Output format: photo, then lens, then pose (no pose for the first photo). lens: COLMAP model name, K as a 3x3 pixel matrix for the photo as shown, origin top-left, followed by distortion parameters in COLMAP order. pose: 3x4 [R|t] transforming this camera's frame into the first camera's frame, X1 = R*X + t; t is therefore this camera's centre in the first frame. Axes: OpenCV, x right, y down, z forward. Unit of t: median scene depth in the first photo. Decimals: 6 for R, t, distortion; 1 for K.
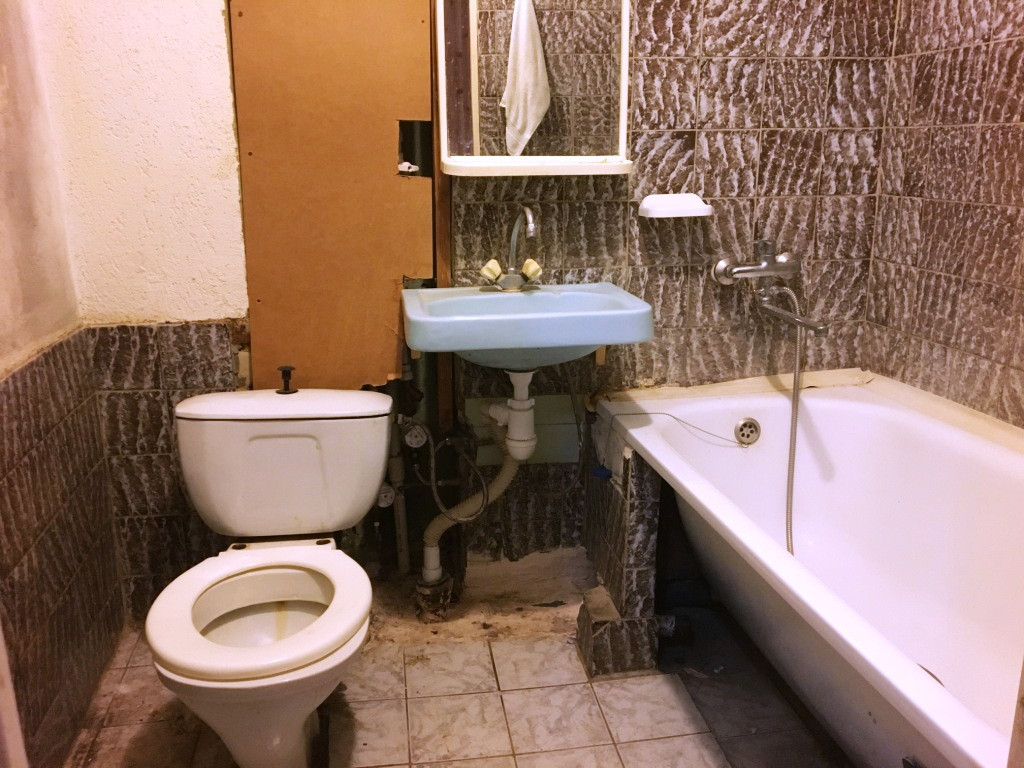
lens RADIAL K [[862.5, 0, 514.2], [0, 862.5, 377.7], [0, 0, 1]] dist [0.076699, -0.112714]
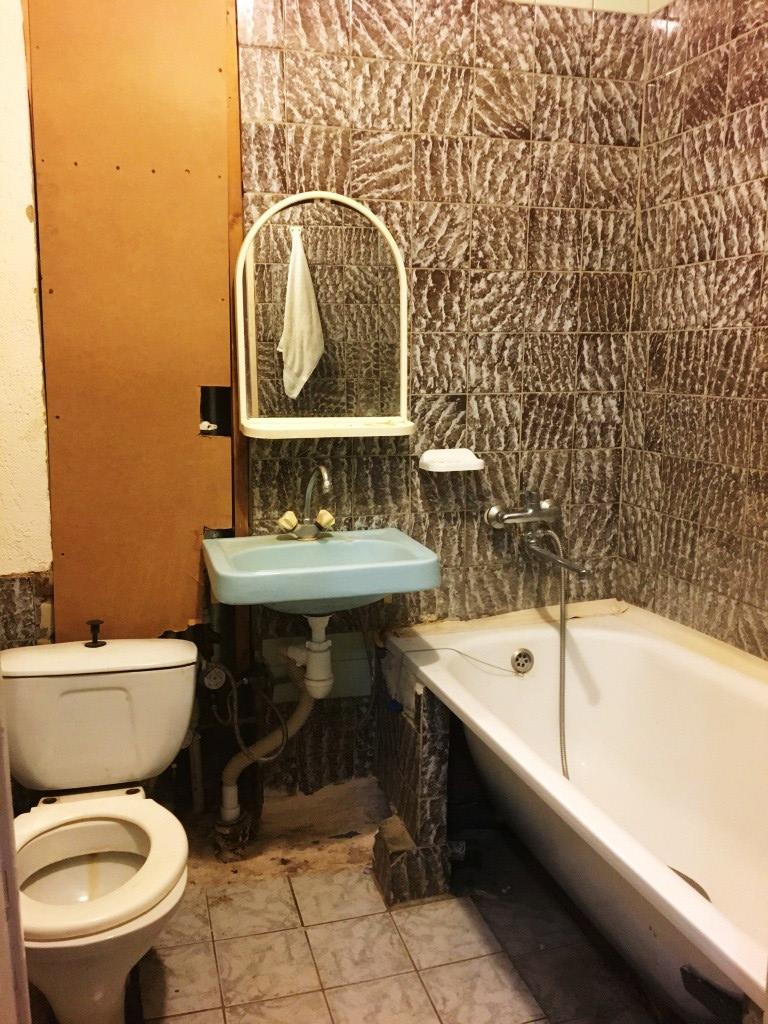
lens RADIAL K [[862.5, 0, 378.5], [0, 862.5, 504.3], [0, 0, 1]] dist [0.076699, -0.112714]
pose [[0.992064, -0.015631, 0.124757, -0.047887], [0.026788, 0.995737, -0.088260, -0.045967], [-0.122846, 0.090901, 0.988254, -0.084312]]
